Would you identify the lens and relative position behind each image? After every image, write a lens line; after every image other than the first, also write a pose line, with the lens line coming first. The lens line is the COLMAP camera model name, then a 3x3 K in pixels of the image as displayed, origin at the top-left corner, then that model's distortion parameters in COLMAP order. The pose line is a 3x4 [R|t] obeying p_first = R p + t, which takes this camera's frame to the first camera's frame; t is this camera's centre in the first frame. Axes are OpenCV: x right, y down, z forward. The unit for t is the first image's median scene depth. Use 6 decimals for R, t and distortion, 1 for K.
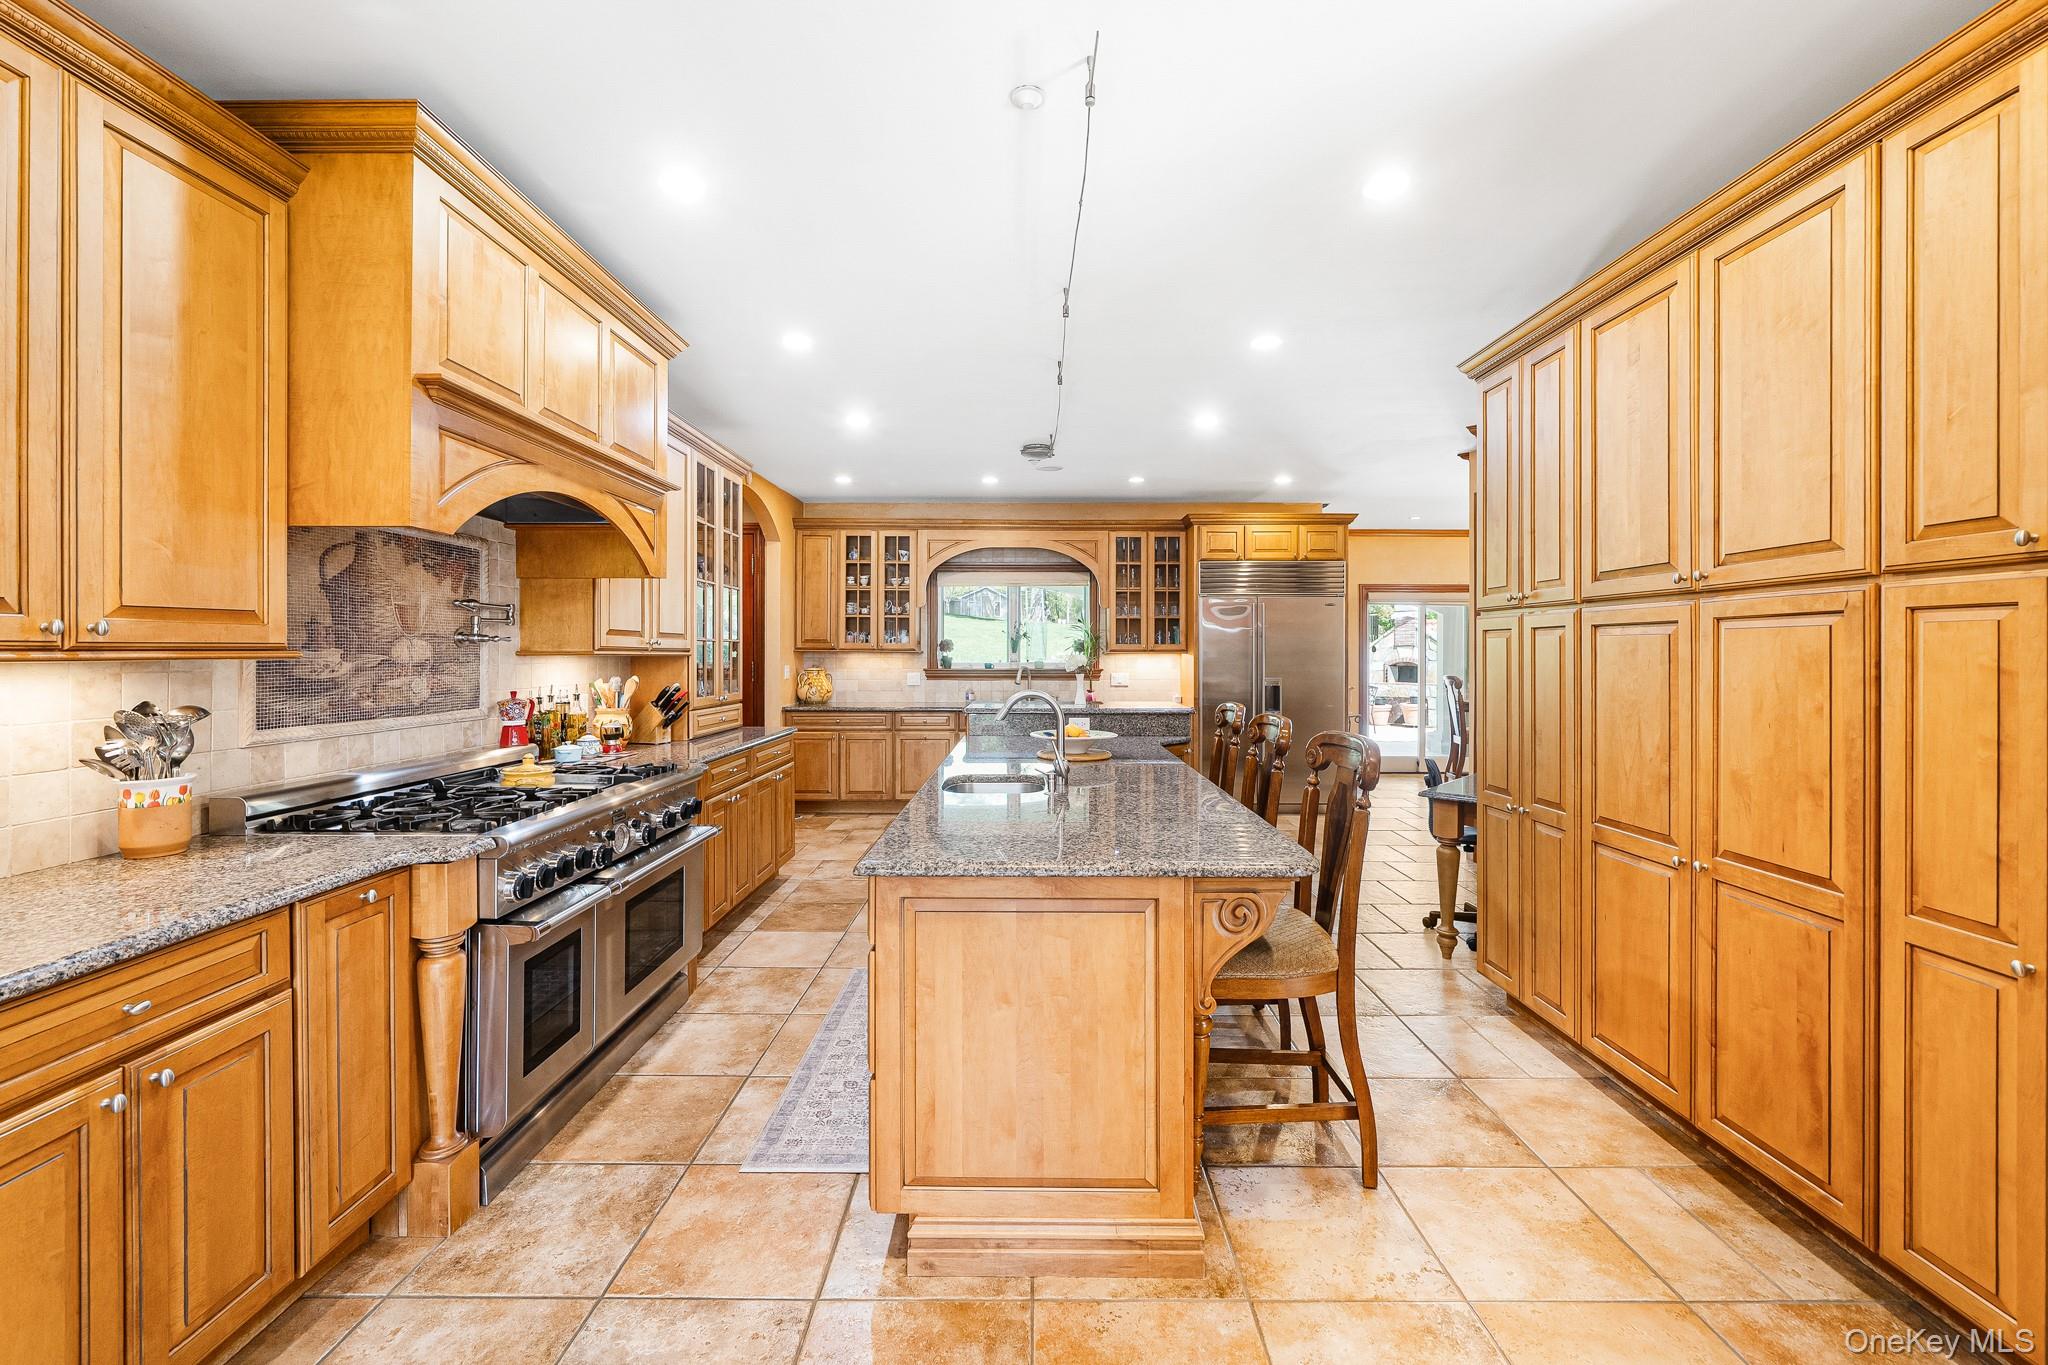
lens RADIAL K [[826.9, 0, 1028.0], [0, 826.9, 655.1], [0, 0, 1]] dist [-0.000354, 0.000084]
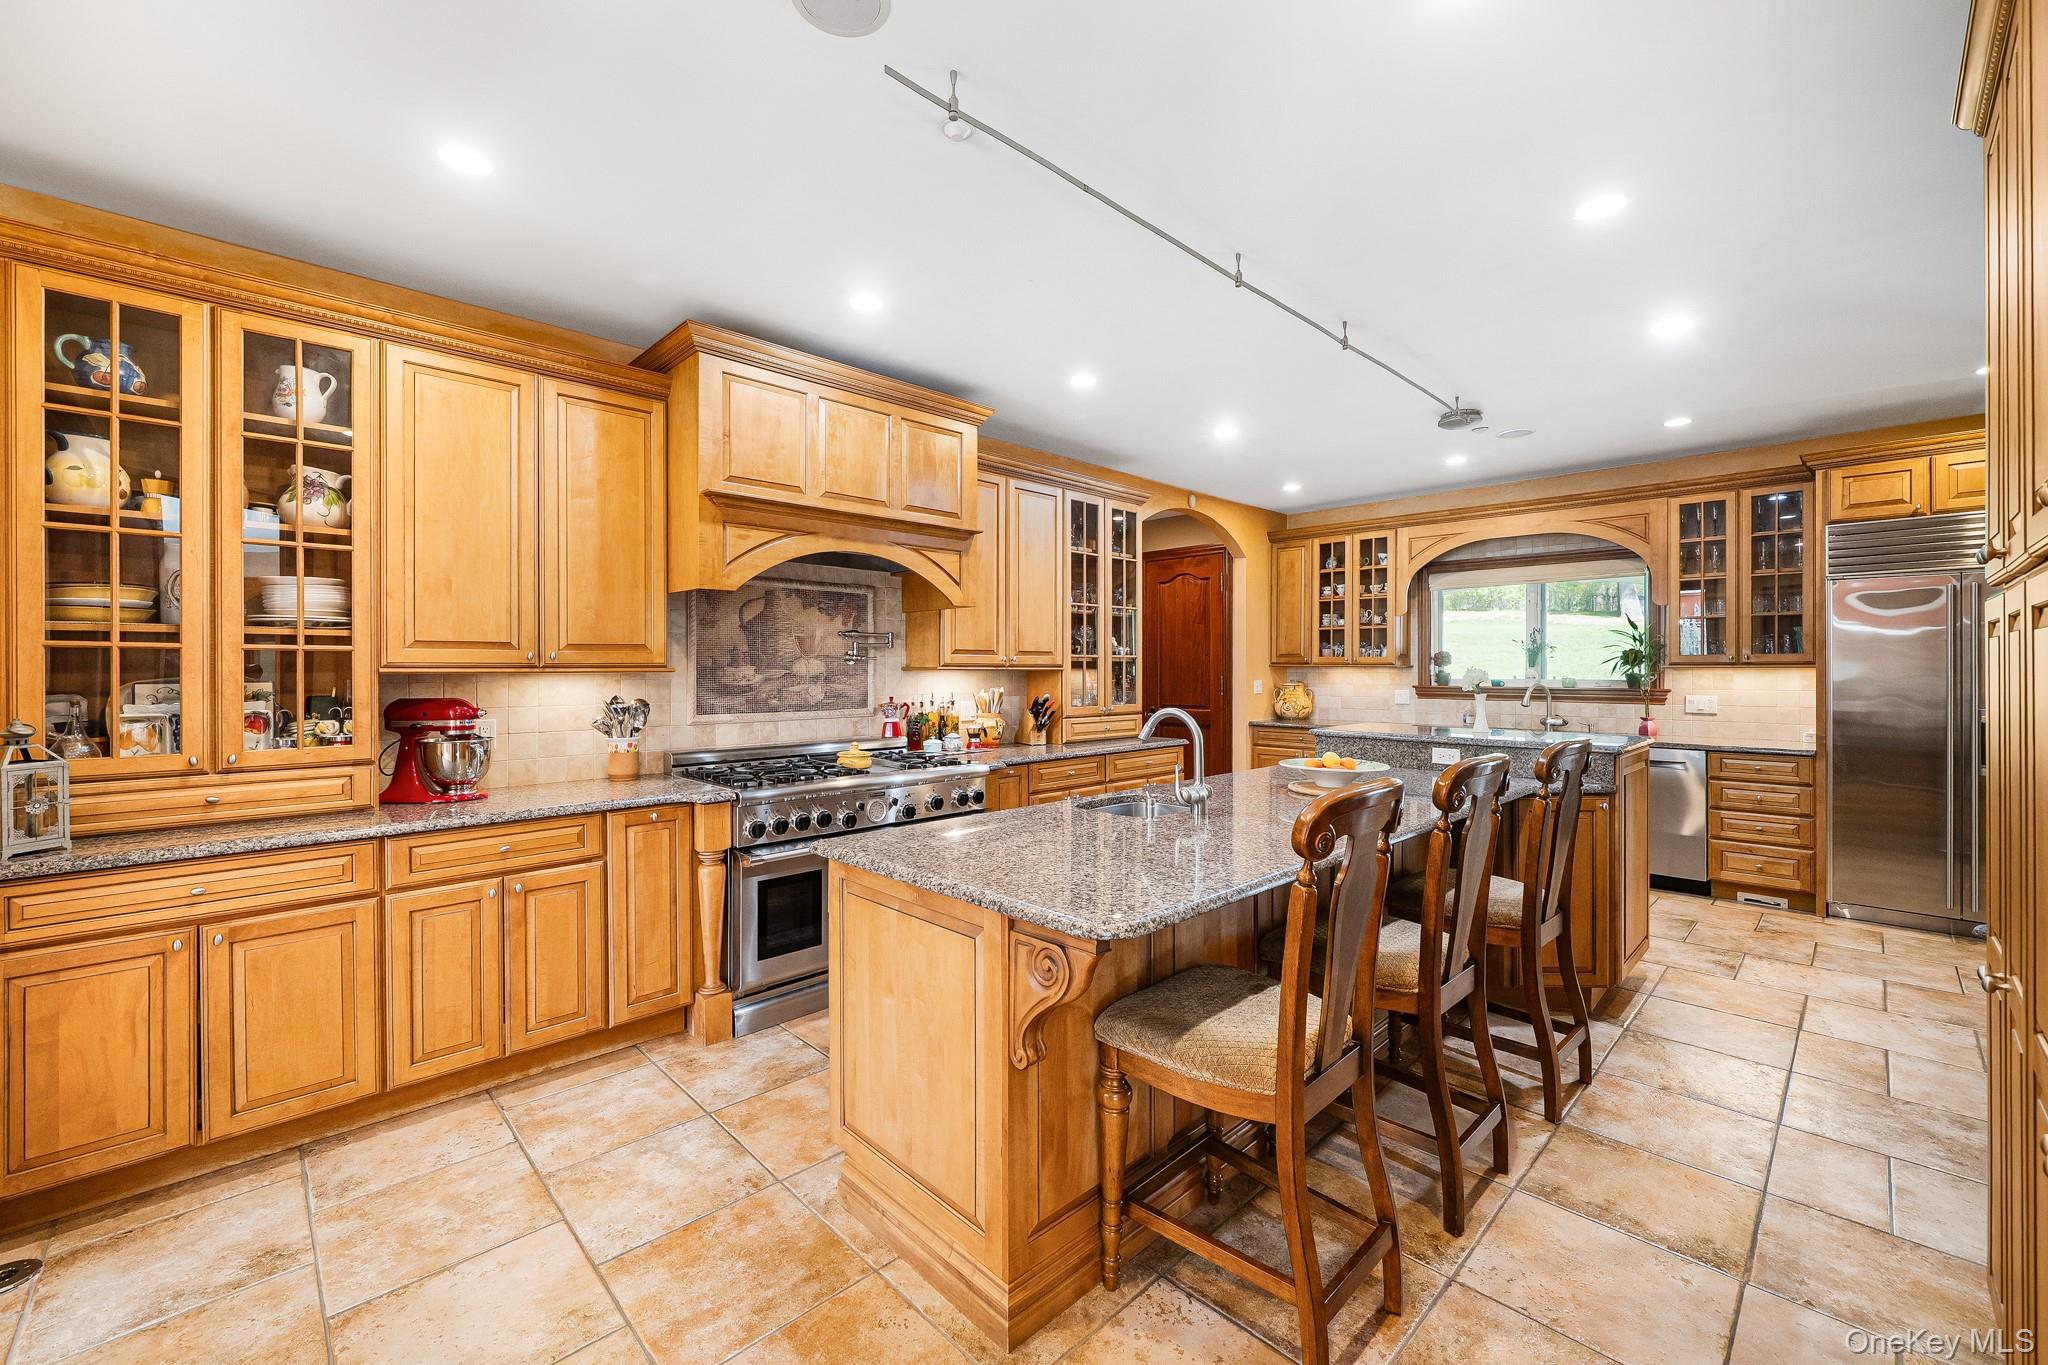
lens RADIAL K [[827.5, 0, 1029.8], [0, 827.5, 670.5], [0, 0, 1]] dist [-0.001696, -0.000144]
pose [[0.694768, 0.000571, -0.719234, 0.450216], [0.000107, 1.000000, 0.000897, -0.000308], [0.719234, -0.000701, 0.694768, 0.195724]]
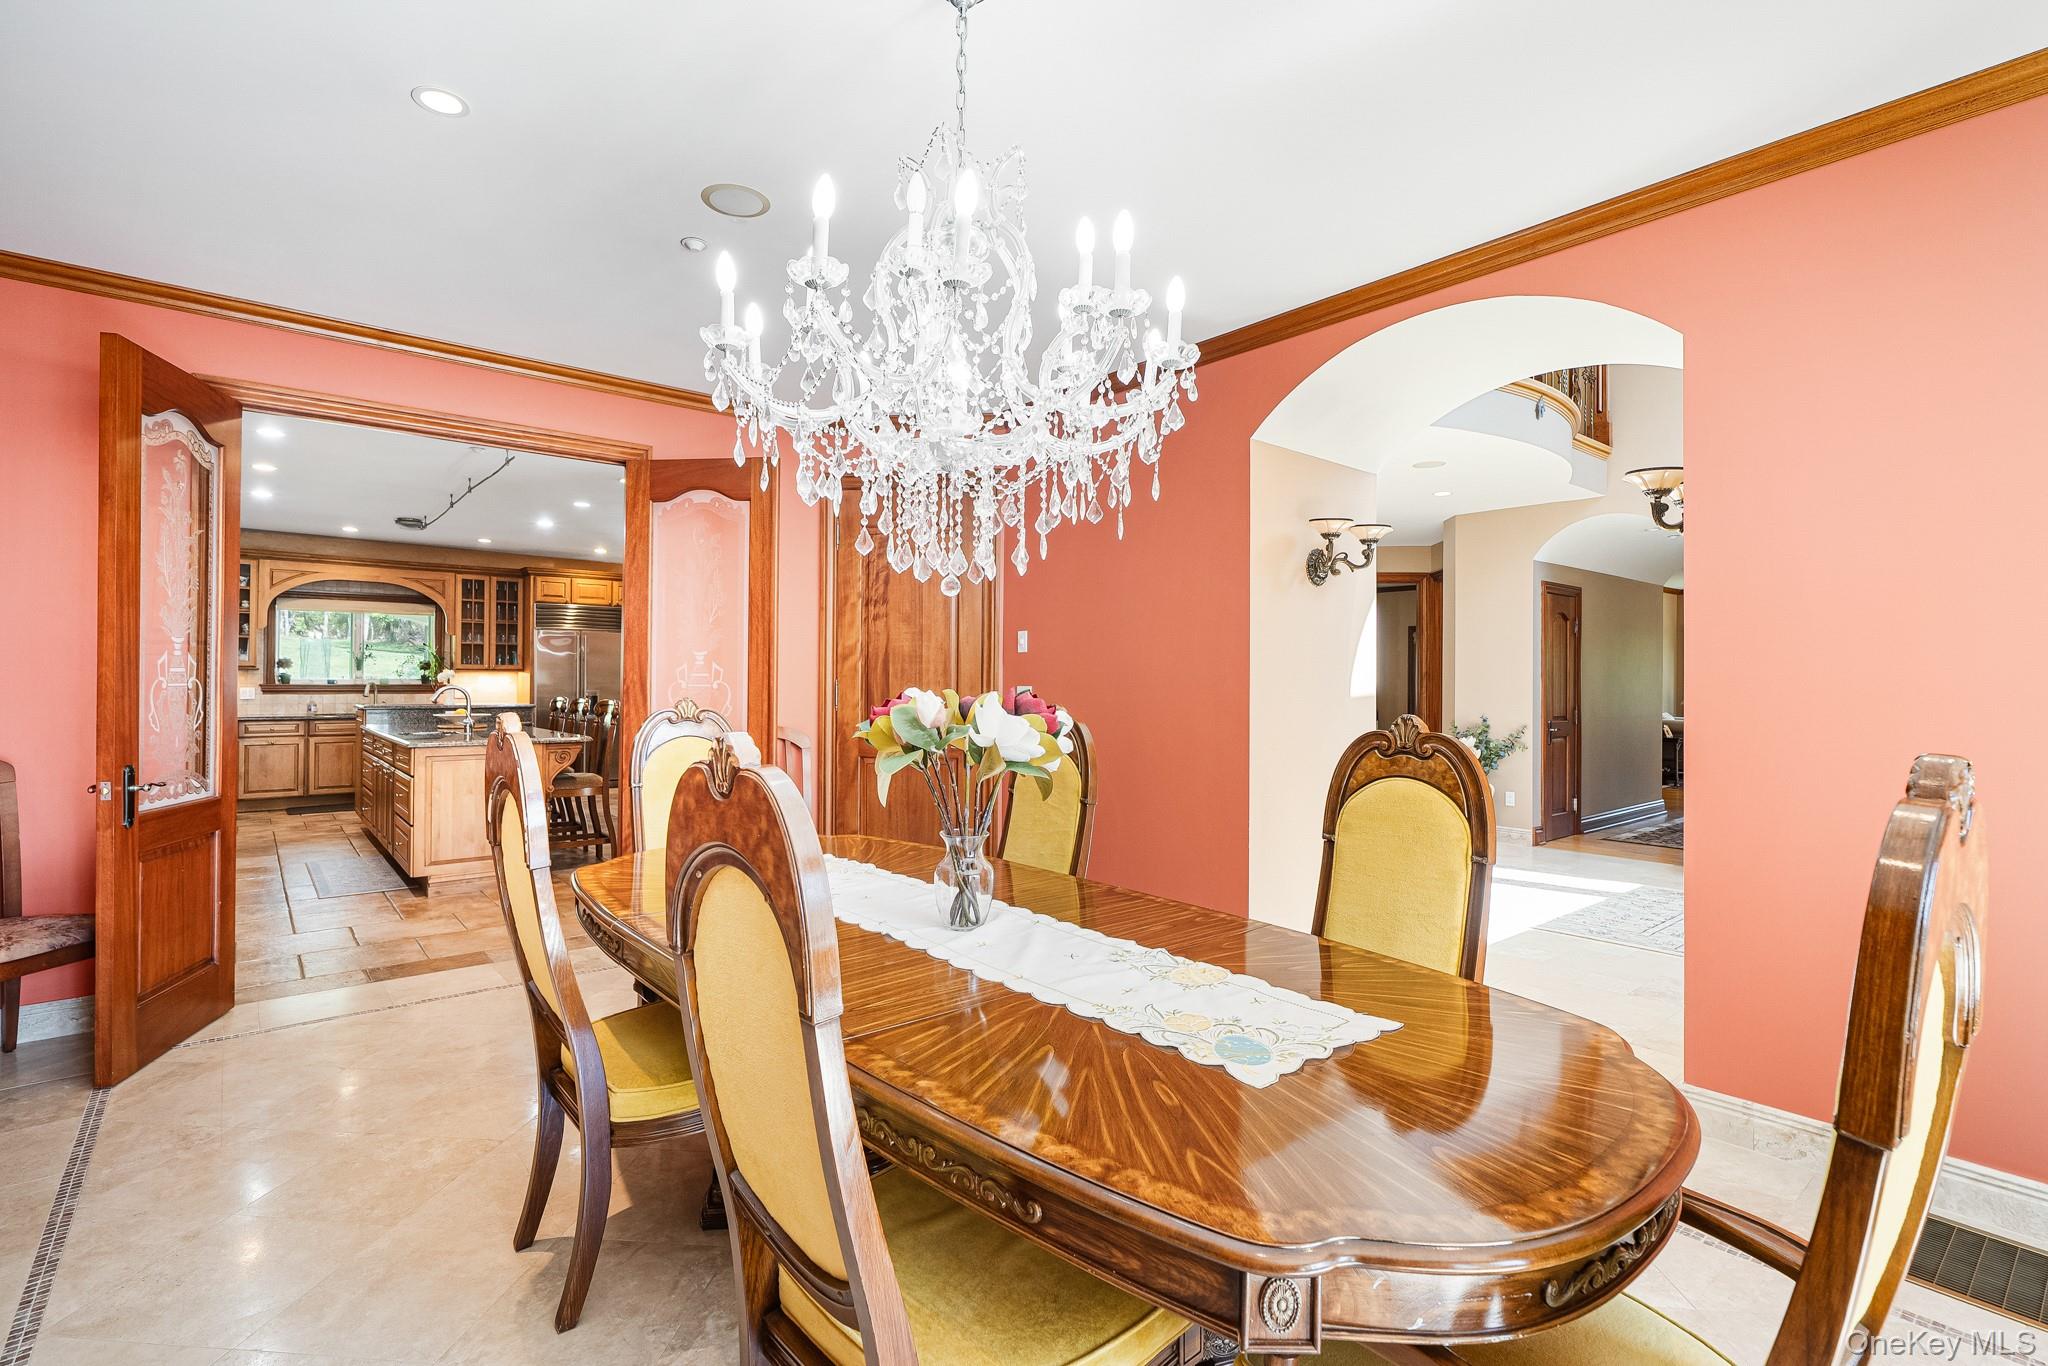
lens RADIAL K [[938.4, 0, 1019.5], [0, 938.4, 676.3], [0, 0, 1]] dist [-0.001507, -0.000141]
pose [[0.767314, 0.006234, 0.641241, -0.304273], [-0.002129, 0.999972, -0.007174, 0.026187], [-0.641268, 0.004140, 0.767306, -1.234886]]
